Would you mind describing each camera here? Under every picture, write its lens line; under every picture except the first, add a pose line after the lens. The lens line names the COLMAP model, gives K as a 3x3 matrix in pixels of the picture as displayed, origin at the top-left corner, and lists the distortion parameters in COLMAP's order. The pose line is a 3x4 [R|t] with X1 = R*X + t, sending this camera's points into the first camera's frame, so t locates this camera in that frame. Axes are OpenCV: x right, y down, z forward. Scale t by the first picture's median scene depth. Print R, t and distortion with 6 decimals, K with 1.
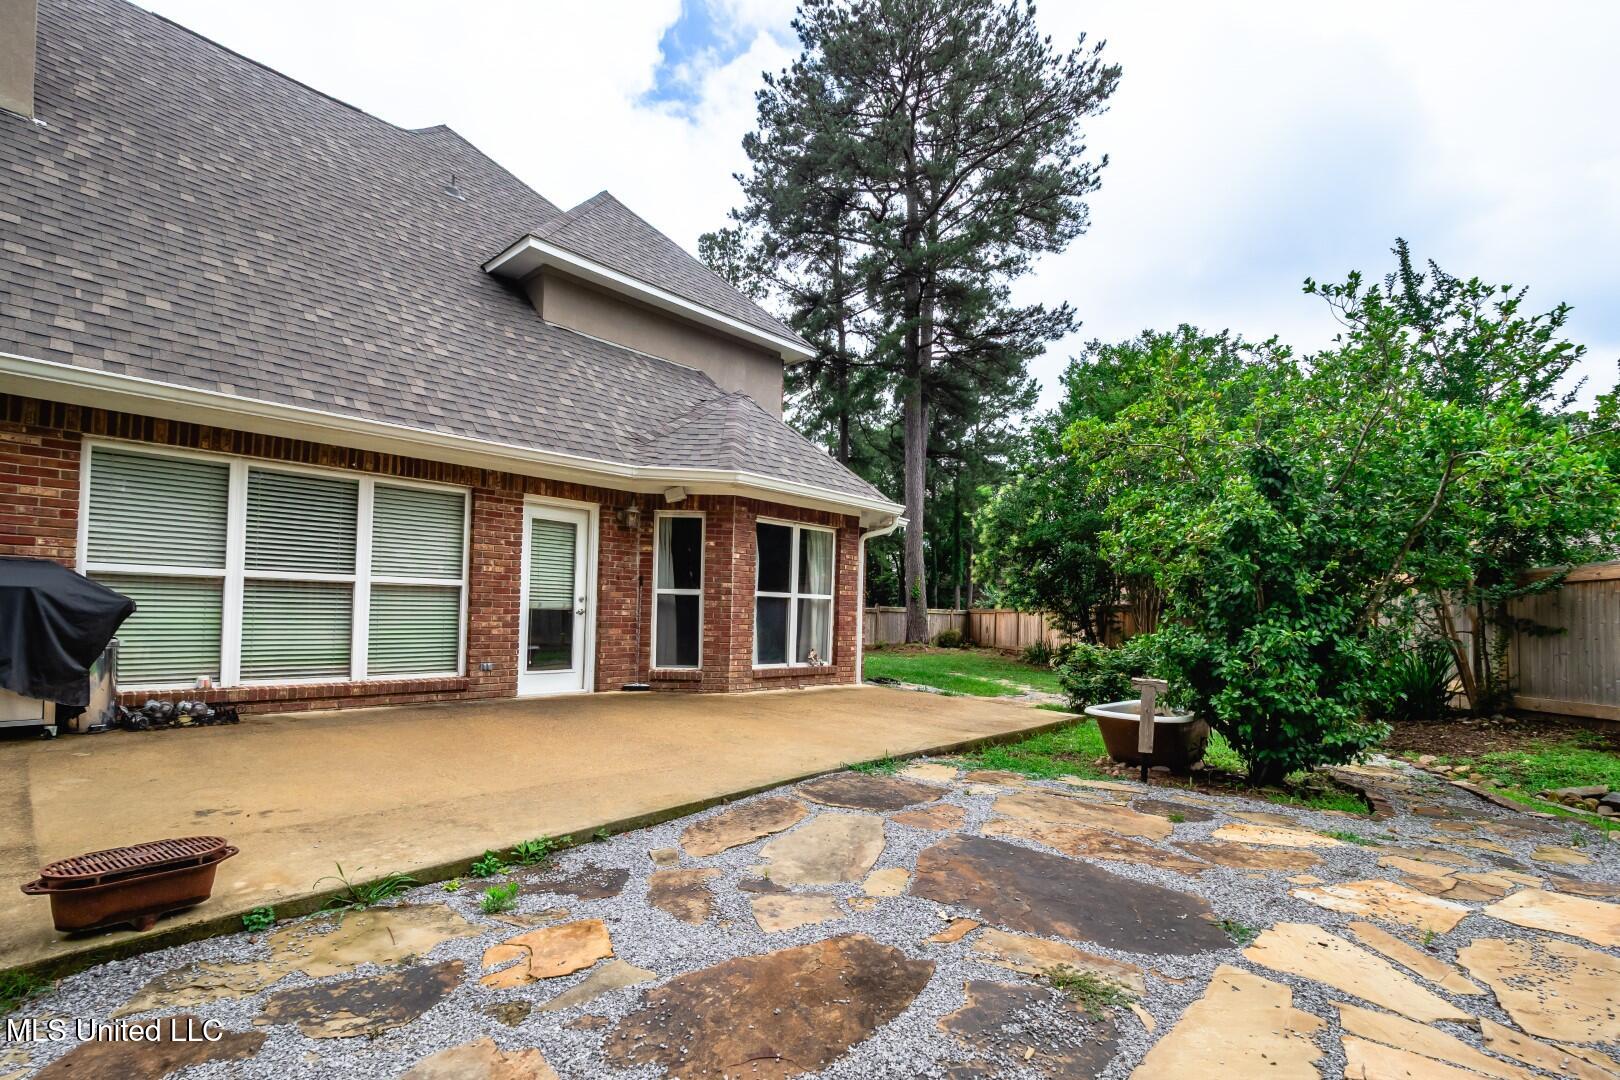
lens RADIAL K [[756.6, 0, 809.7], [0, 756.6, 596.7], [0, 0, 1]] dist [0.000065, -0.000043]
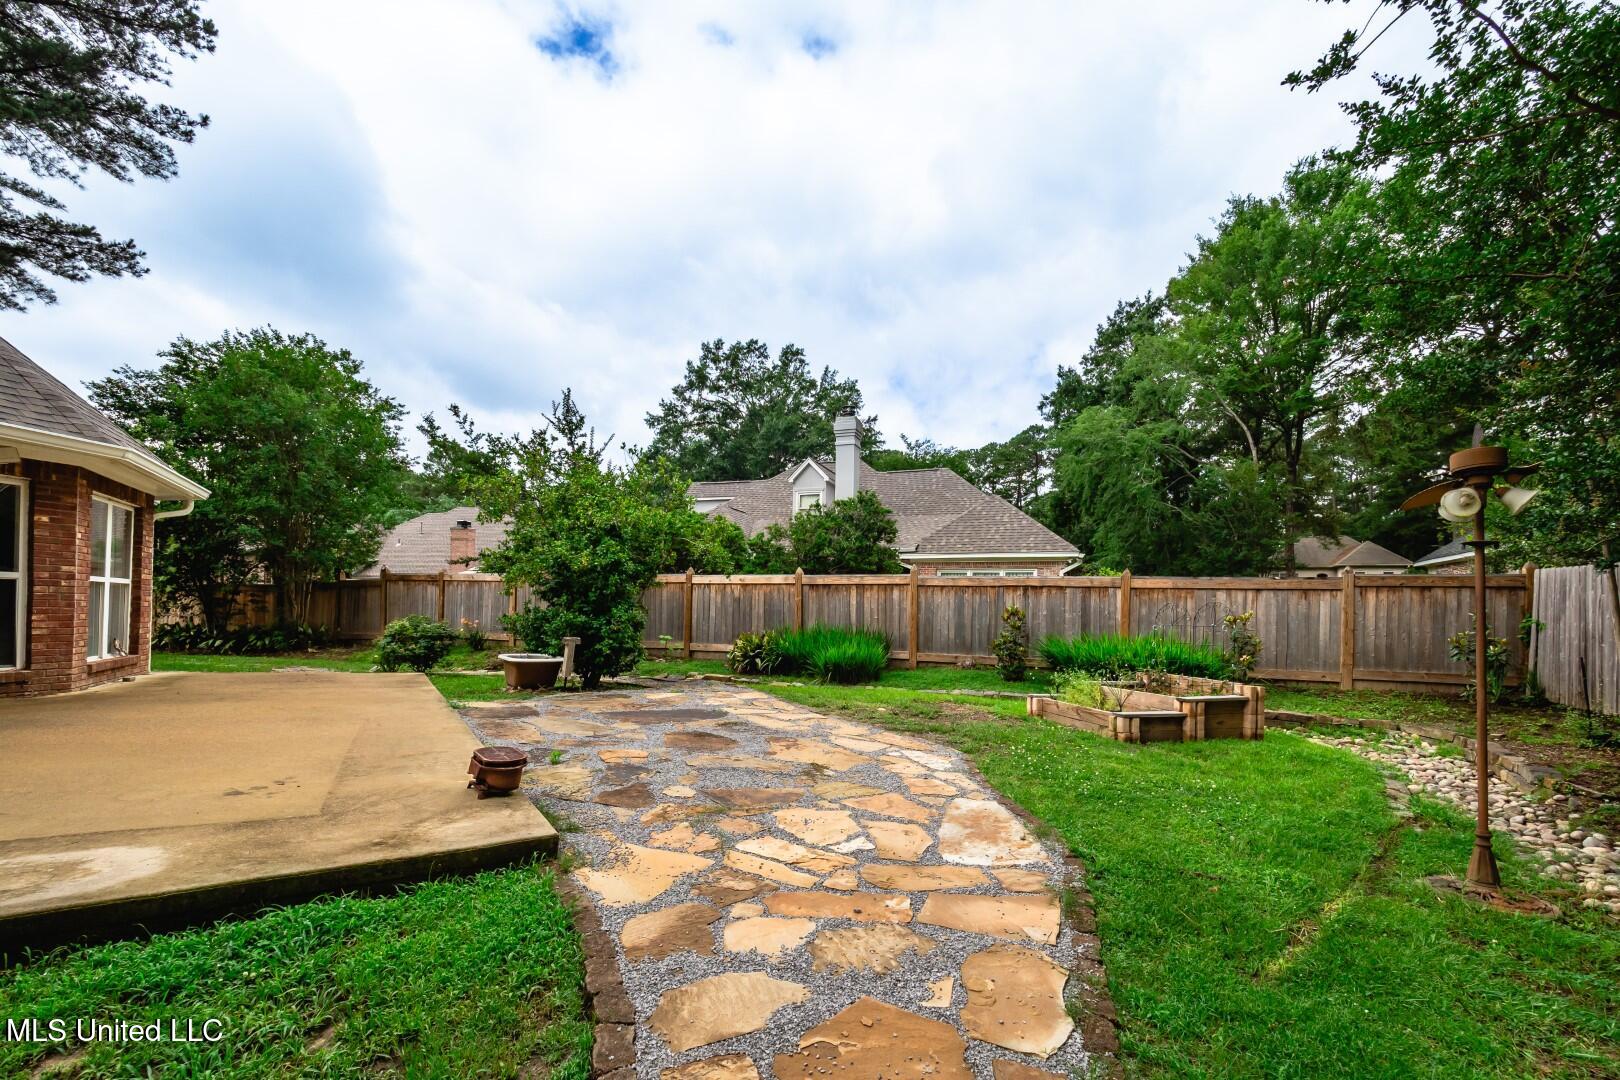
lens RADIAL K [[670.0, 0, 809.6], [0, 670.0, 591.0], [0, 0, 1]] dist [-0.000024, -0.000014]
pose [[0.315465, 0.007777, 0.948906, -0.570798], [-0.030938, 0.999519, 0.002094, -0.017740], [-0.948433, -0.030018, 0.315553, -0.052398]]
